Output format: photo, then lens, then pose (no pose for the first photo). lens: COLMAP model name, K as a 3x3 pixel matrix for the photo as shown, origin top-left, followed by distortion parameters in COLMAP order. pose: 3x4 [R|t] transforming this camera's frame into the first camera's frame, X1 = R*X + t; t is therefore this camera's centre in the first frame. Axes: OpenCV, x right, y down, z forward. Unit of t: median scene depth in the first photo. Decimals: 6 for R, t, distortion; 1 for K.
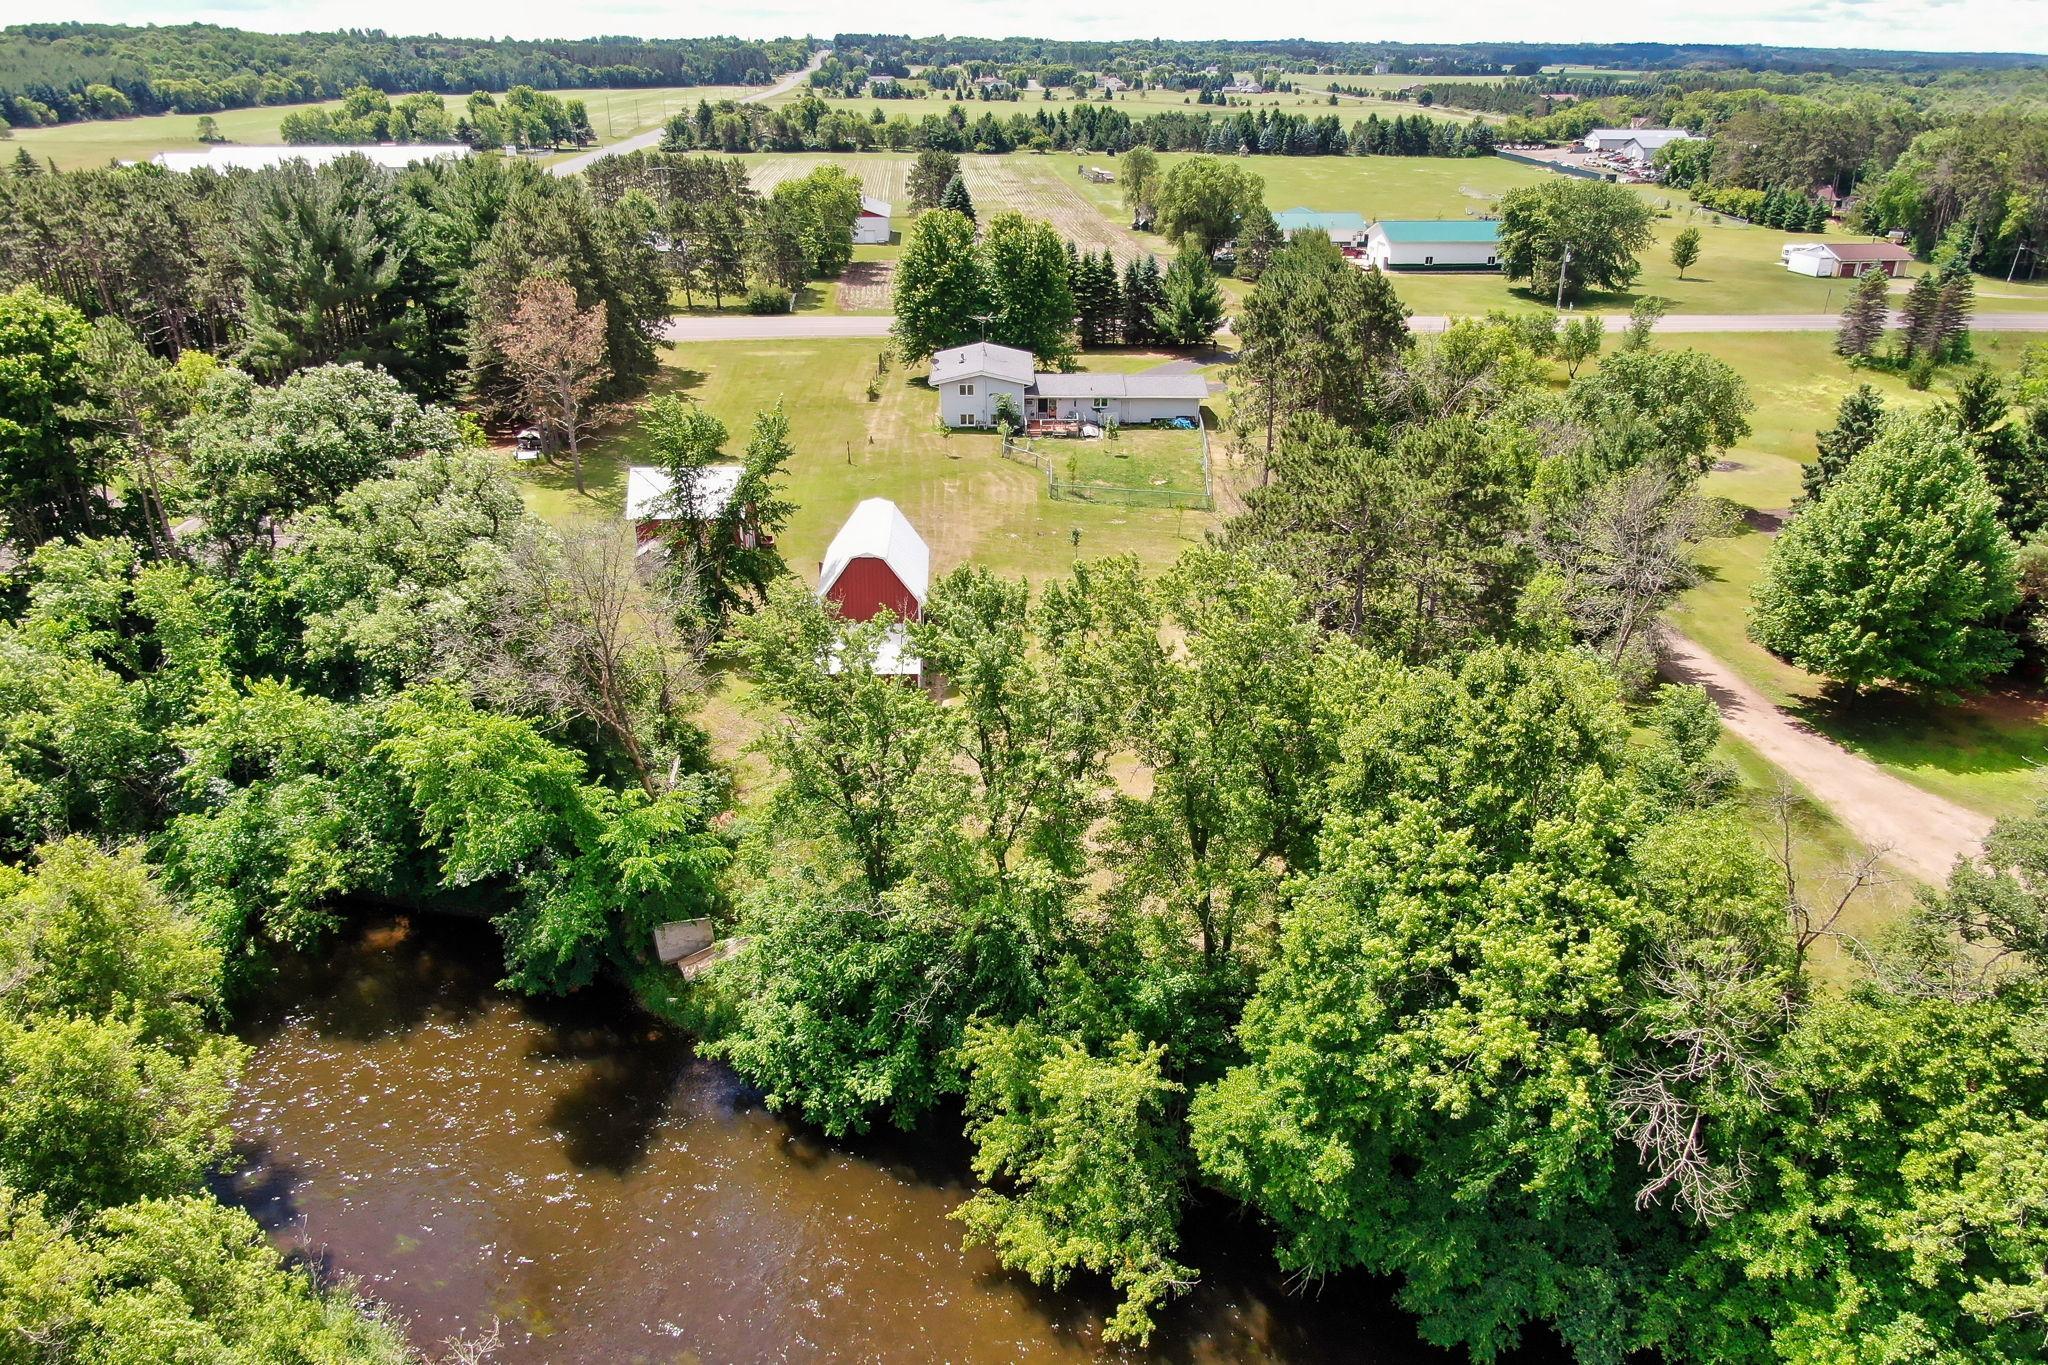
lens RADIAL K [[1480.4, 0, 1020.9], [0, 1480.4, 761.5], [0, 0, 1]] dist [-0.009868, -0.002108]
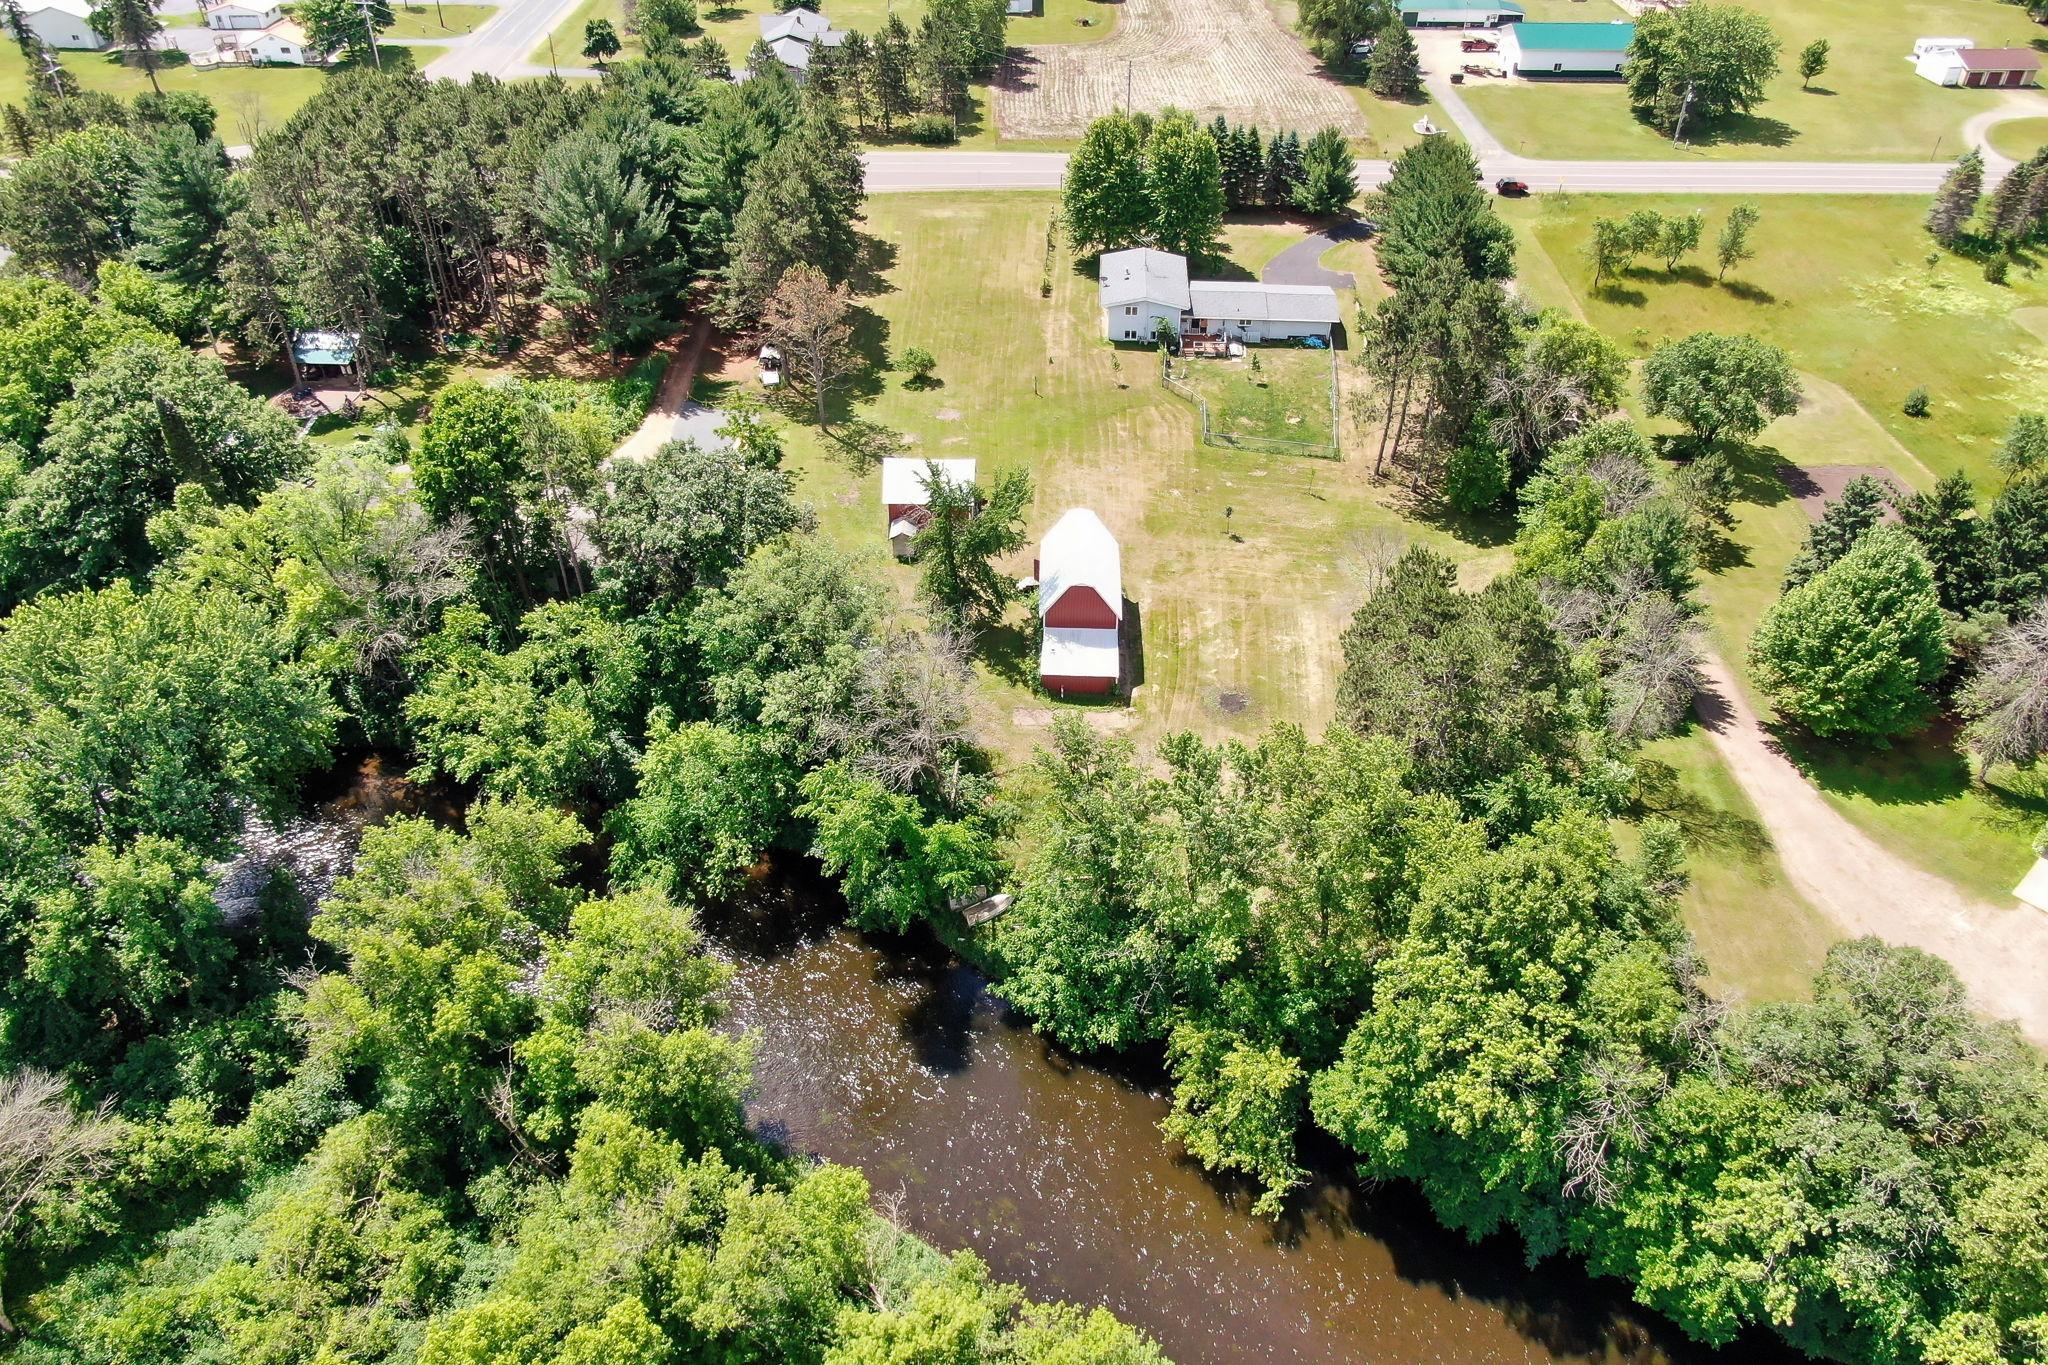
lens RADIAL K [[1483.7, 0, 1014.4], [0, 1483.7, 663.4], [0, 0, 1]] dist [-0.011980, -0.001881]
pose [[0.997658, 0.040824, -0.054881, -0.042634], [-0.029750, 0.981476, 0.189262, -0.156743], [0.061590, -0.187186, 0.980392, -0.165651]]
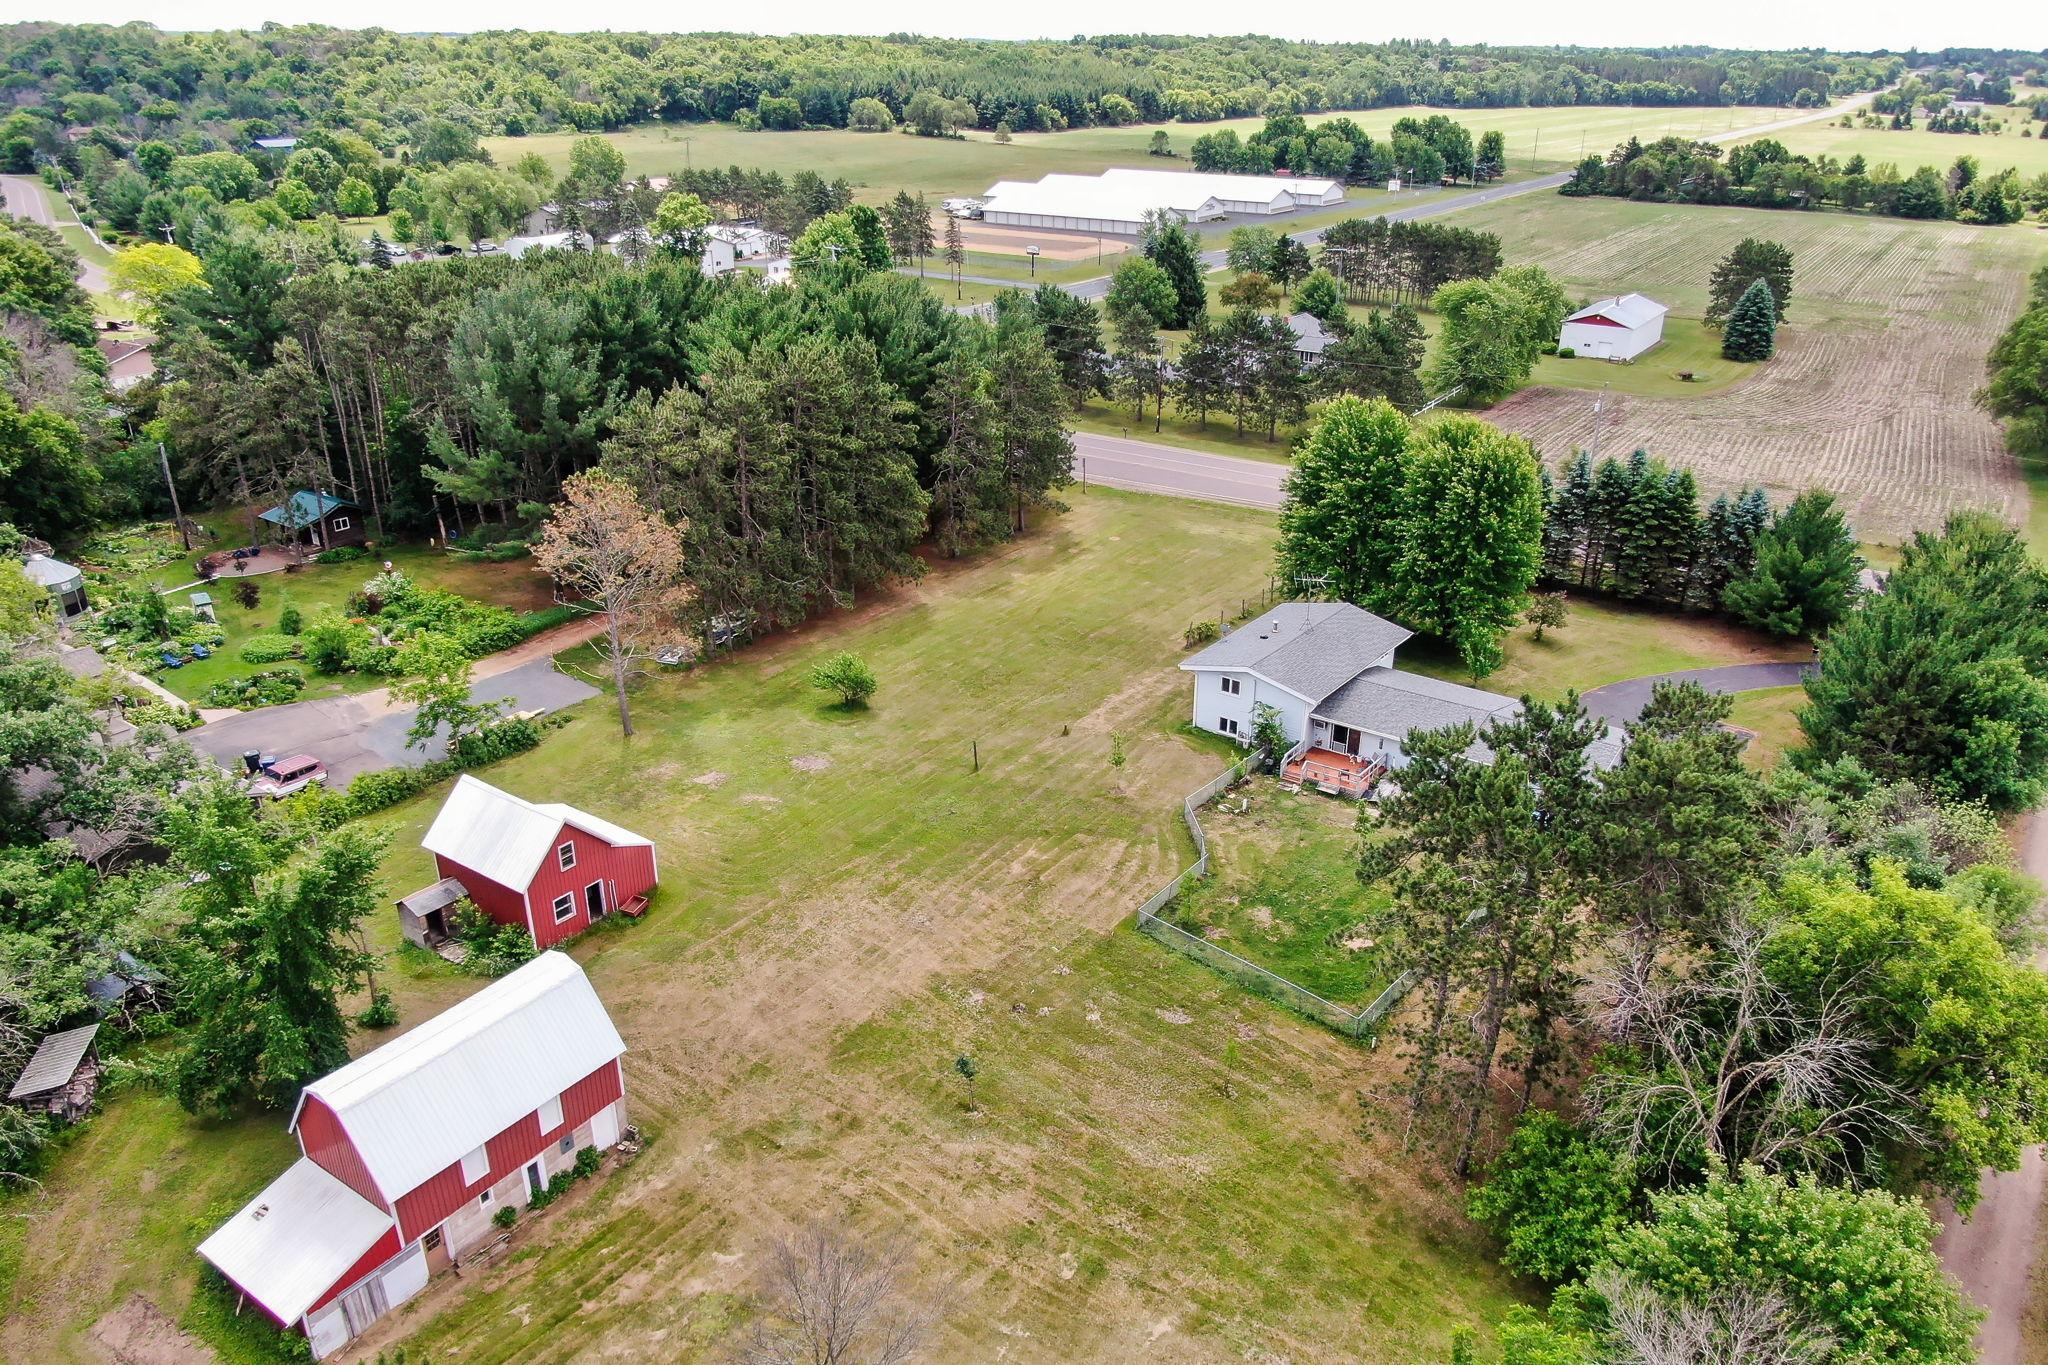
lens RADIAL K [[1480.4, 0, 1020.9], [0, 1480.4, 761.5], [0, 0, 1]] dist [-0.009868, -0.002108]
pose [[0.798987, 0.265457, -0.539586, 0.208253], [-0.266674, 0.960647, 0.077728, -0.195187], [0.538985, 0.081789, 0.838335, 0.305150]]
